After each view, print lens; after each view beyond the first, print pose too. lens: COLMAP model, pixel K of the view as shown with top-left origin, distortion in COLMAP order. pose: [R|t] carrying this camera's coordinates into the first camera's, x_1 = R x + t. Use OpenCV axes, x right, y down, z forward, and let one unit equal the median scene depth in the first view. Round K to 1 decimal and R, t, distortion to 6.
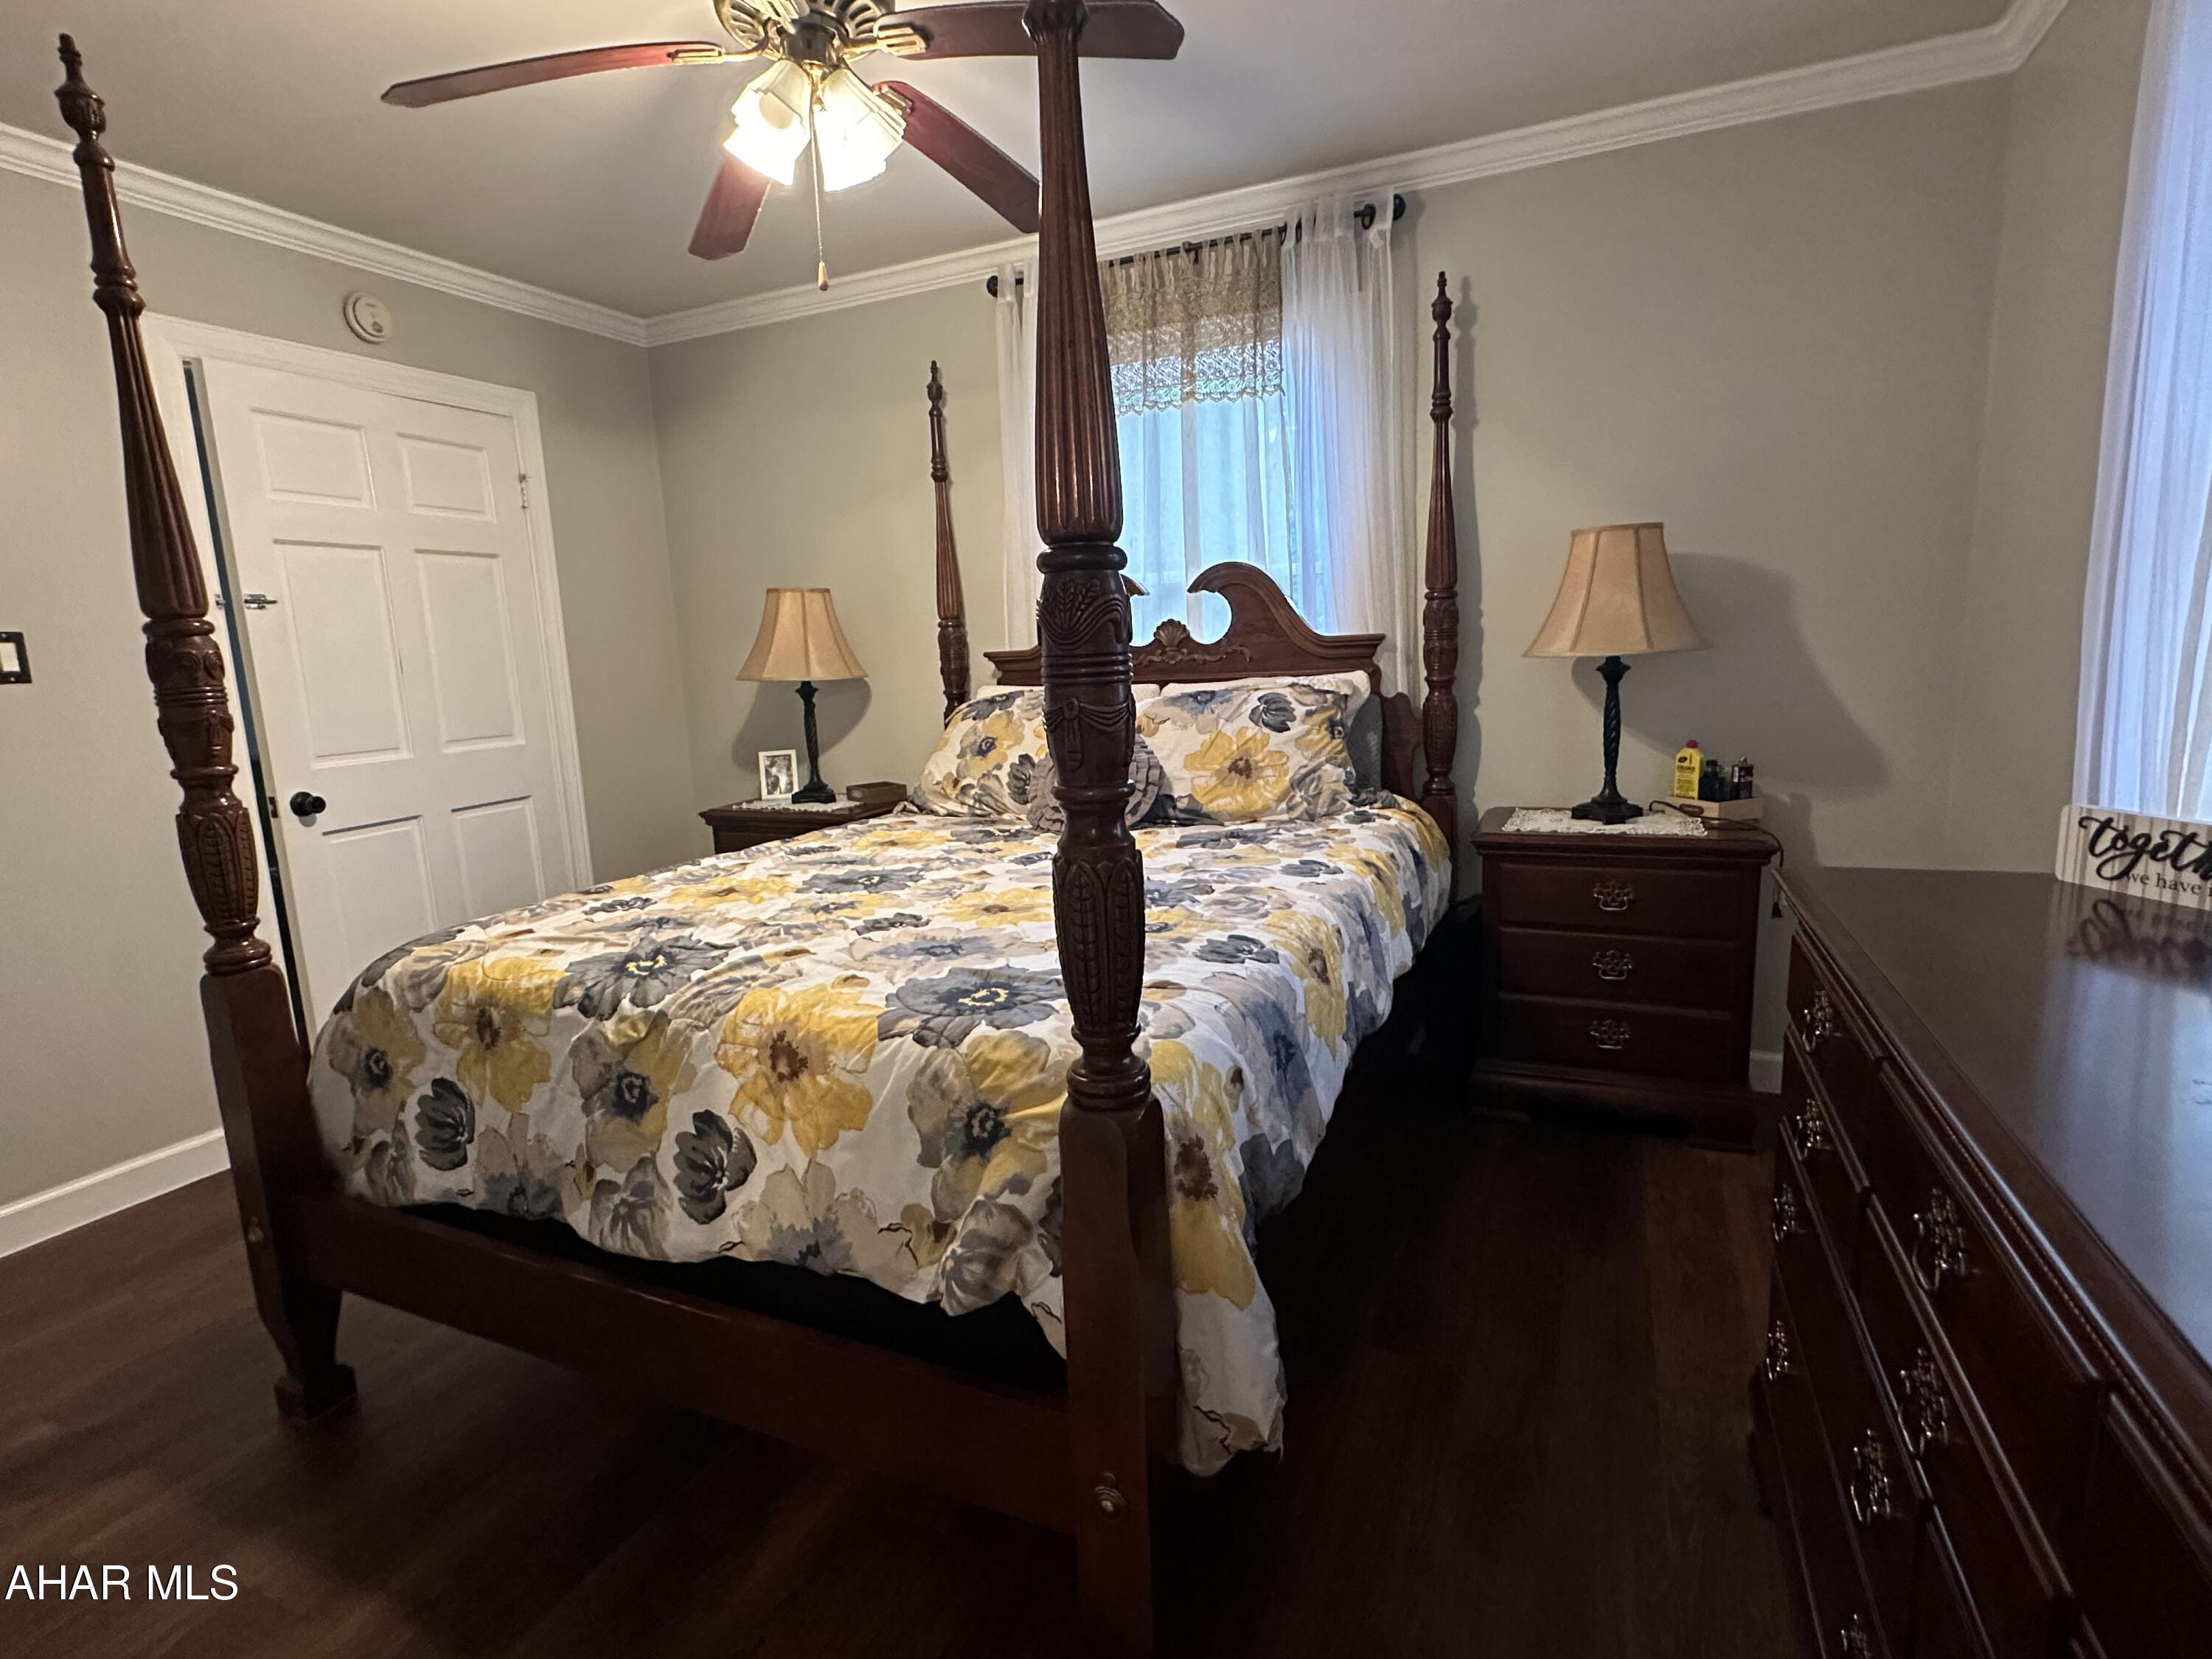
lens RADIAL K [[1098.8, 0, 1106.0], [0, 1098.8, 829.5], [0, 0, 1]] dist [0.001150, 0.000176]
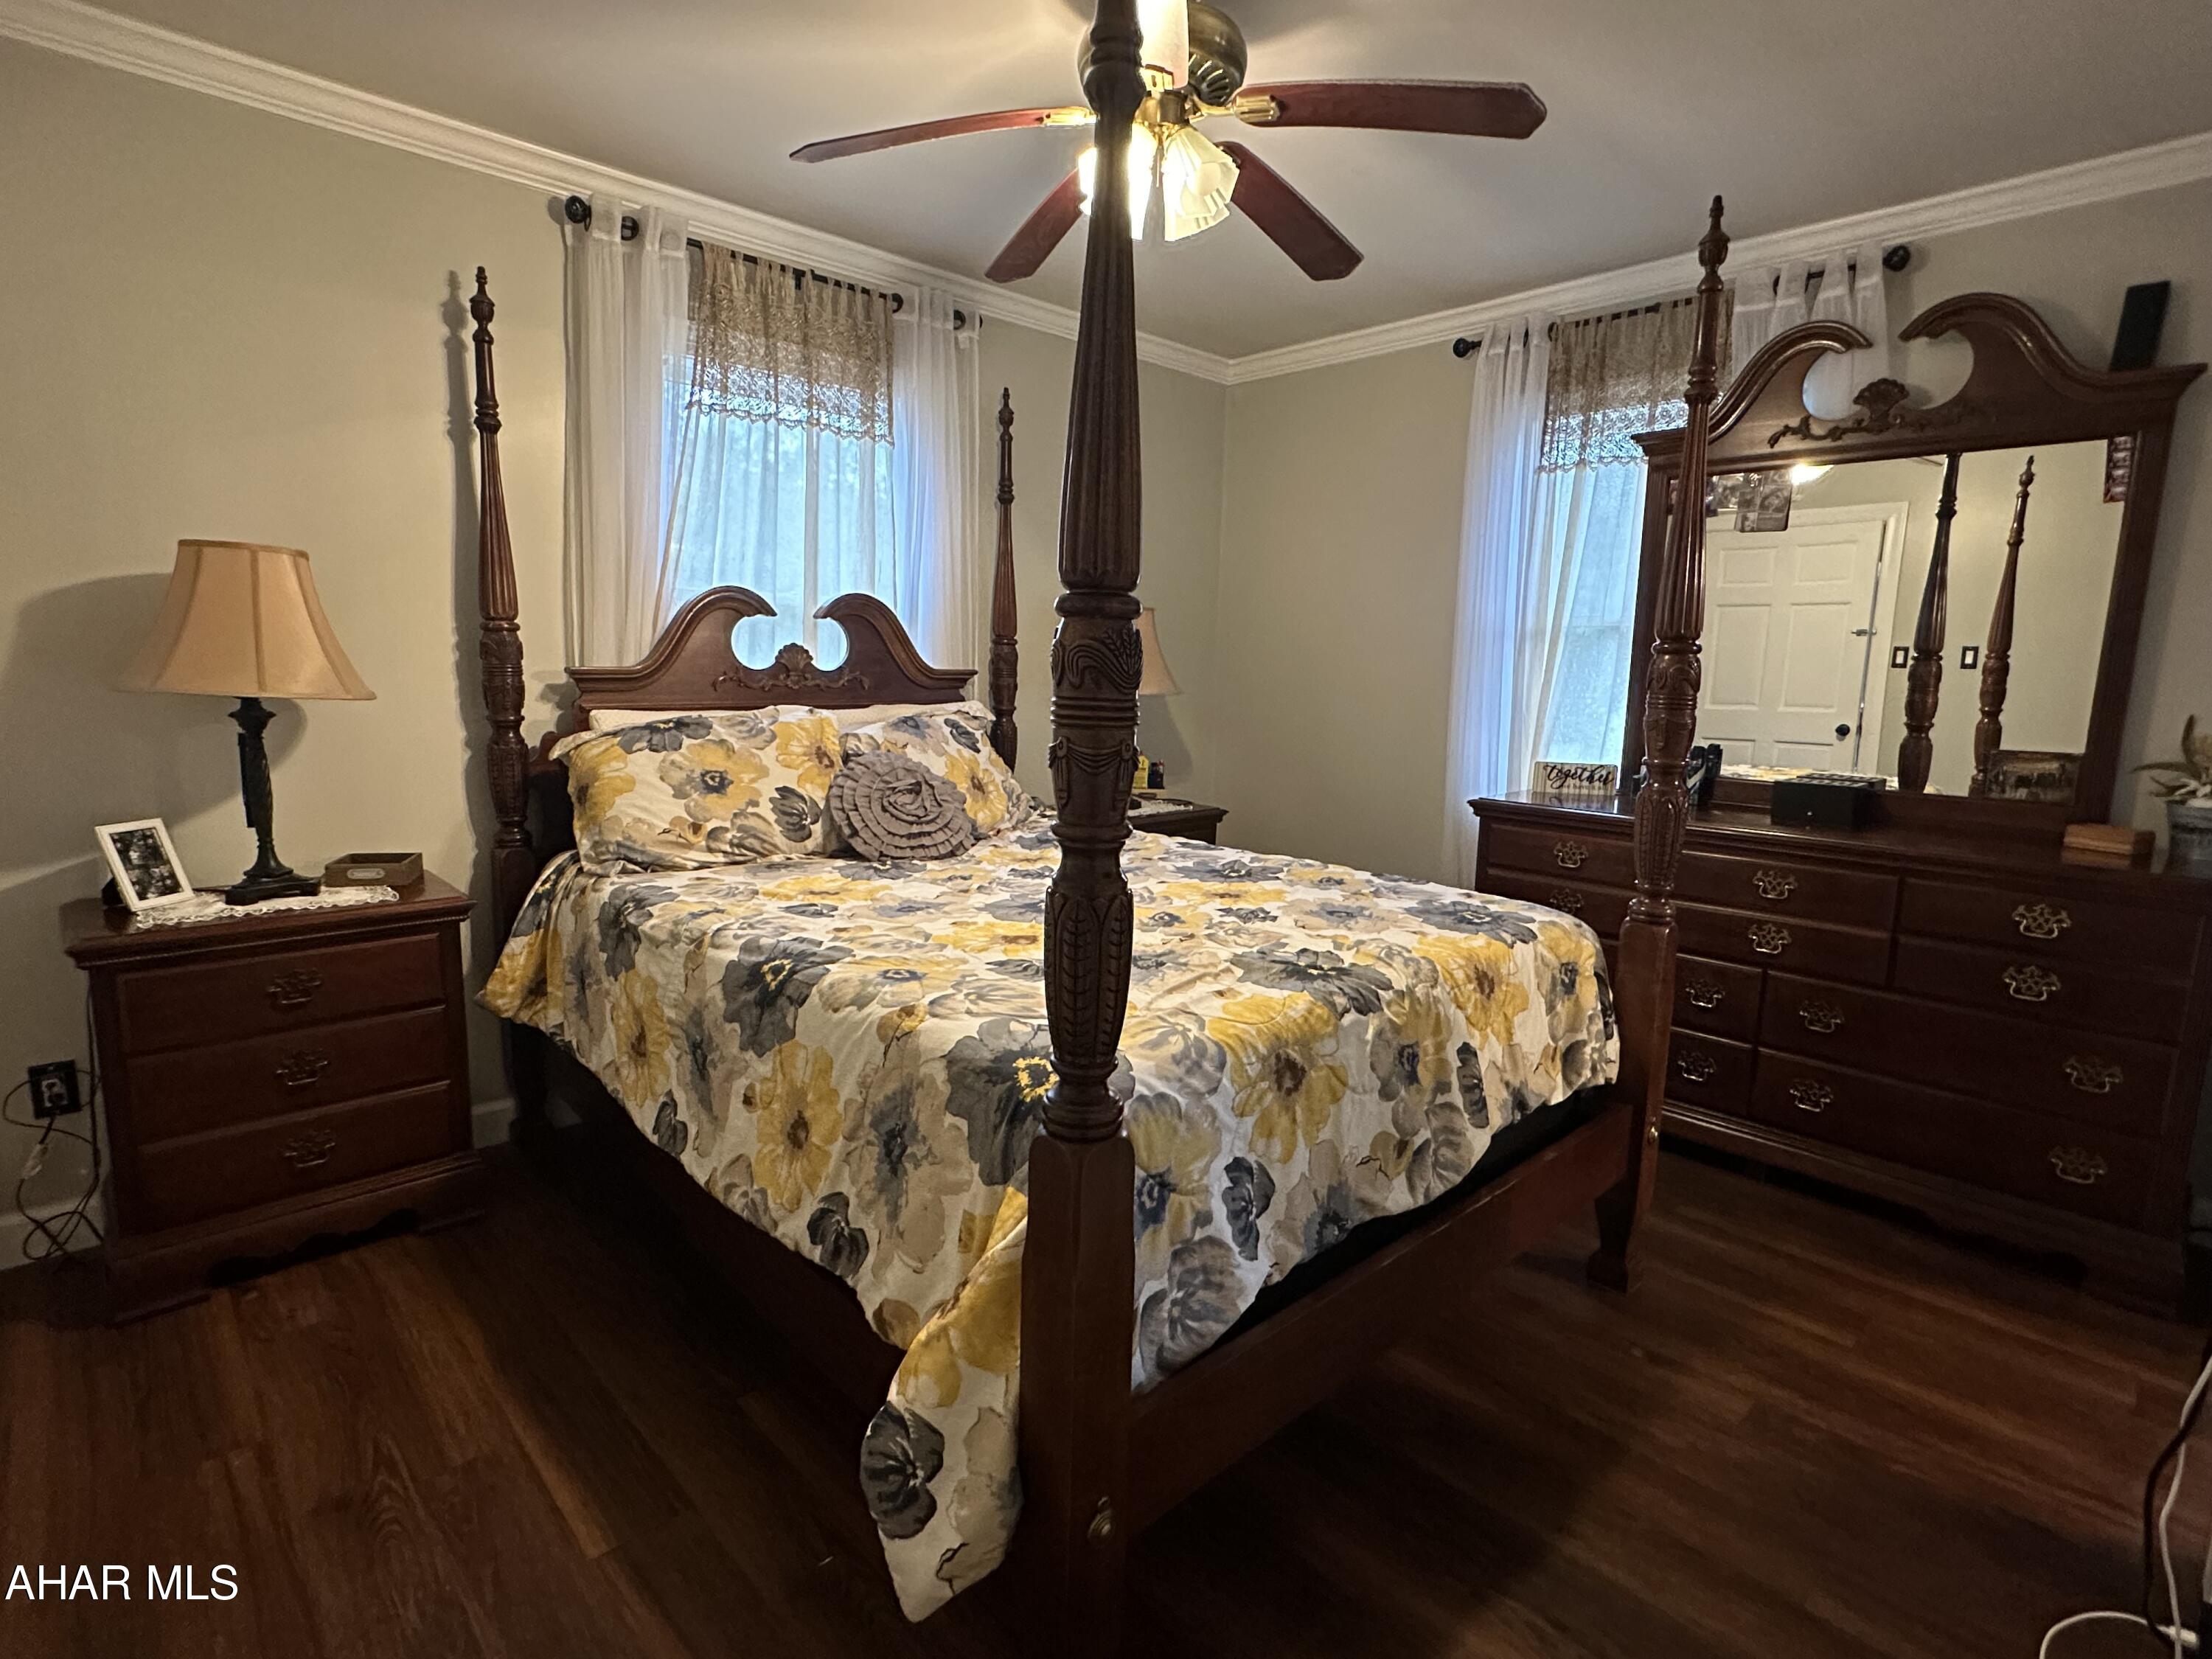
lens RADIAL K [[1085.1, 0, 1106.0], [0, 1085.1, 829.5], [0, 0, 1]] dist [0.020884, 0.000179]
pose [[0.381687, -0.091373, 0.919764, -0.792224], [0.117454, 0.991829, 0.049790, -0.047265], [-0.916799, 0.089025, 0.389300, 0.417193]]
